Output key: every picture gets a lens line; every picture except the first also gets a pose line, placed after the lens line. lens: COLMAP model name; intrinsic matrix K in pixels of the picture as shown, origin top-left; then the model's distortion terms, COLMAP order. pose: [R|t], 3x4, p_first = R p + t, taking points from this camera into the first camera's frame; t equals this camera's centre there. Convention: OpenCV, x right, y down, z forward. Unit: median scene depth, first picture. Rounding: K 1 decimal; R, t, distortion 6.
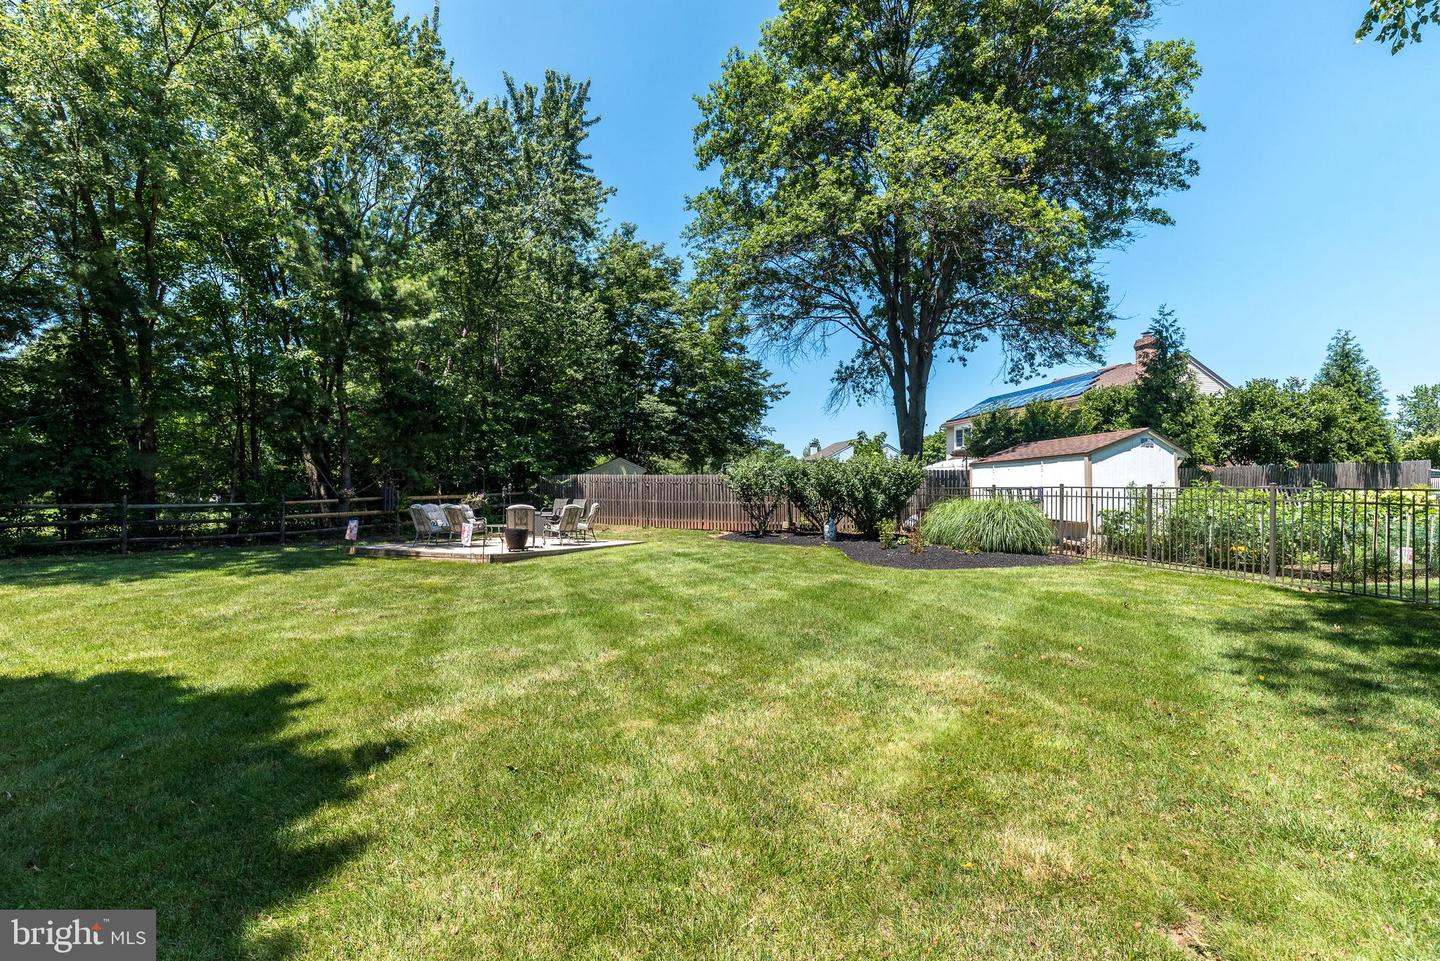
lens RADIAL K [[610.4, 0, 720.4], [0, 610.4, 516.7], [0, 0, 1]] dist [0.002508, 0.000307]
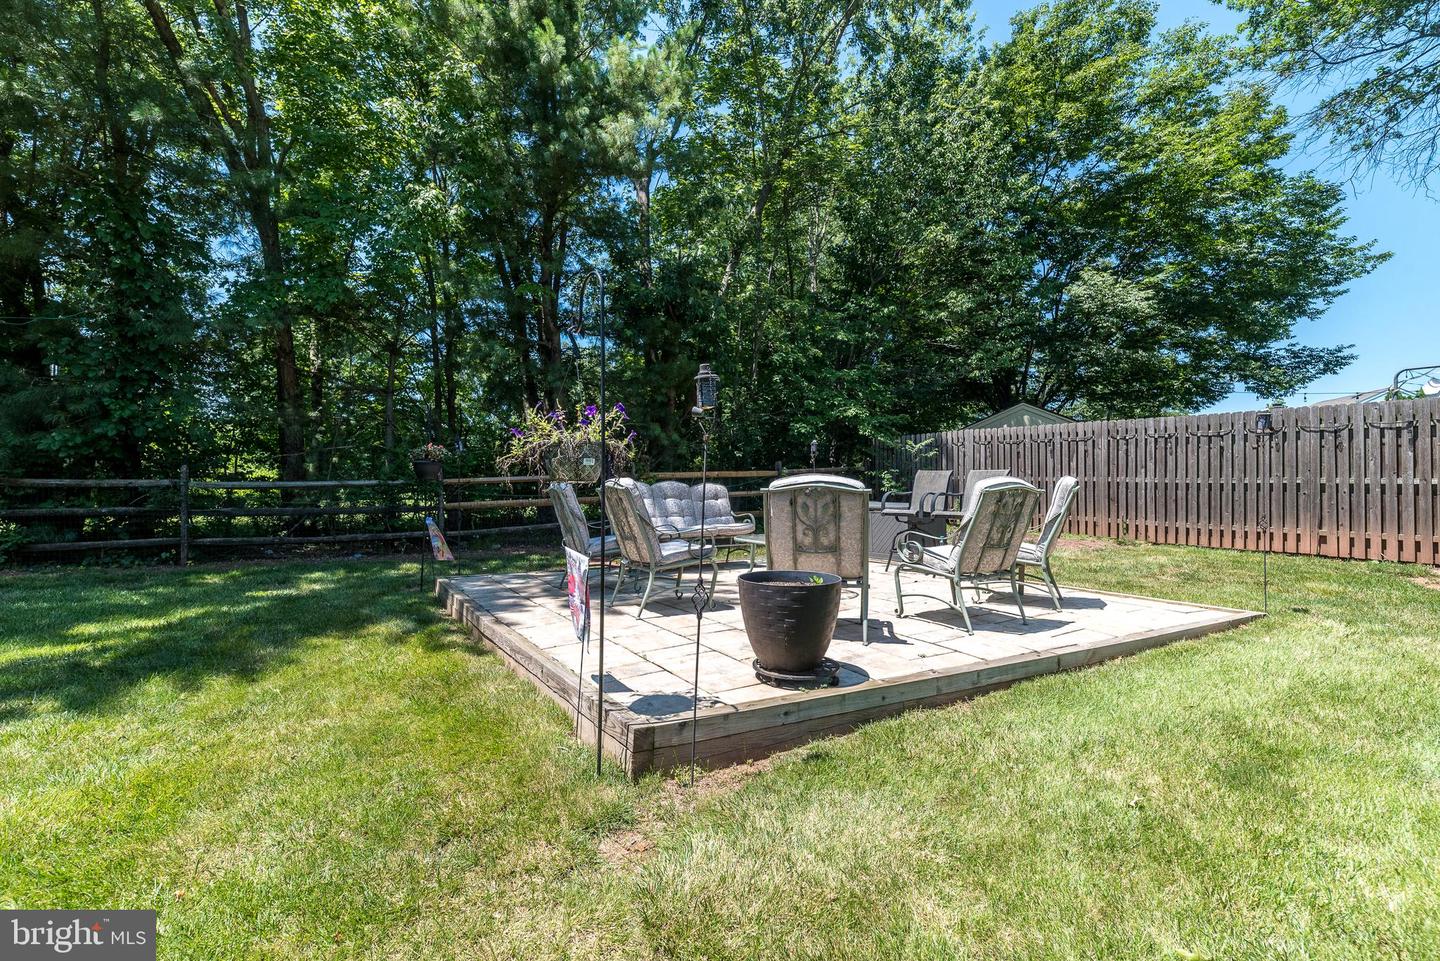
lens RADIAL K [[624.6, 0, 720.8], [0, 624.6, 491.9], [0, 0, 1]] dist [0.002685, 0.000315]
pose [[0.868761, 0.003859, -0.495216, -0.186250], [-0.015346, 0.999699, -0.019132, -0.005182], [0.494993, 0.024221, 0.868559, 0.603810]]
